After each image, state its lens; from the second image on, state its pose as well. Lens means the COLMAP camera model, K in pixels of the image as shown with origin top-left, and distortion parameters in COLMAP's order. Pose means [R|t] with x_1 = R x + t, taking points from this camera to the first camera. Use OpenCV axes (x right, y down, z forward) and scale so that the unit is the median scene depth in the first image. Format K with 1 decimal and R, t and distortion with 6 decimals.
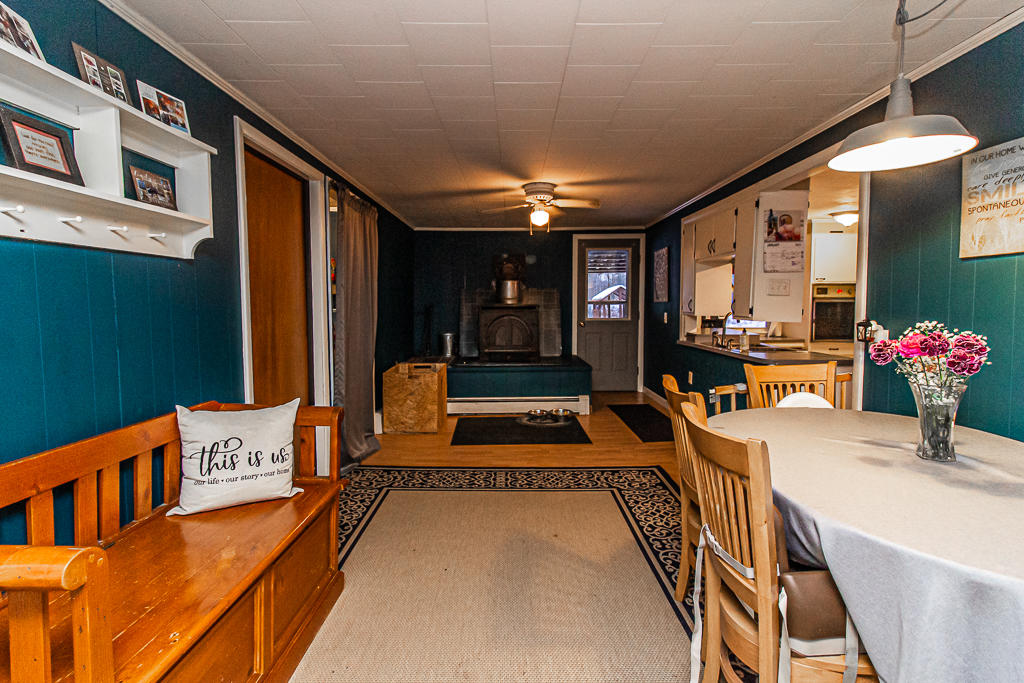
lens RADIAL K [[472.9, 0, 512.0], [0, 472.9, 341.5], [0, 0, 1]] dist [-0.003929, -0.009290]
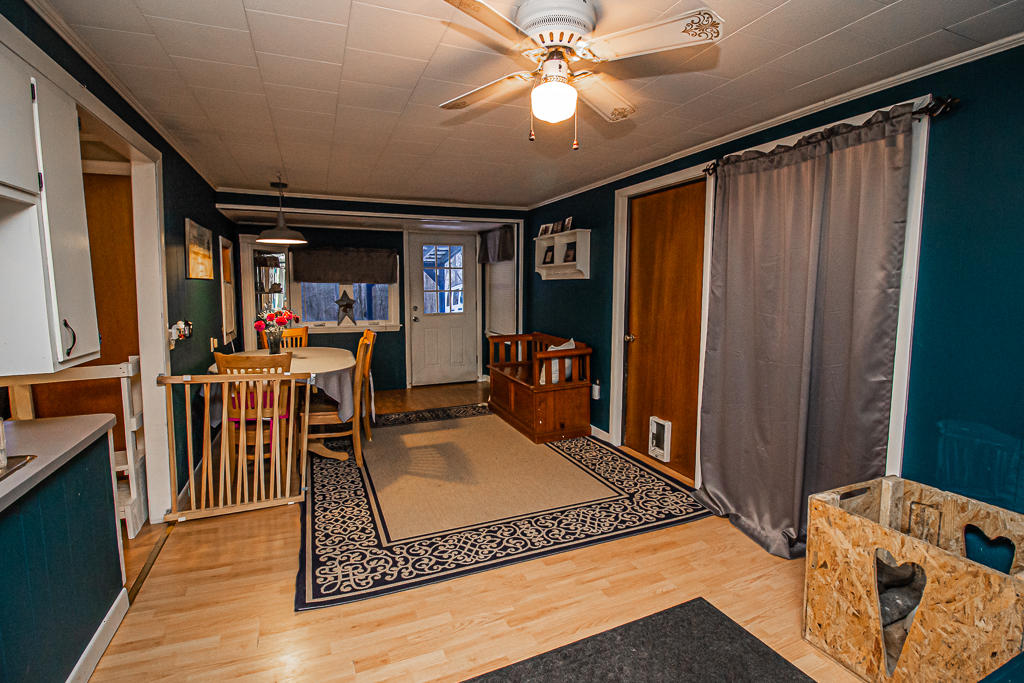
lens RADIAL K [[472.9, 0, 512.0], [0, 472.9, 341.5], [0, 0, 1]] dist [-0.003929, -0.009290]
pose [[-0.921550, 0.046783, -0.385430, 0.307692], [-0.032054, 0.980158, 0.195609, -0.181211], [0.386934, 0.192618, -0.901765, 1.713663]]
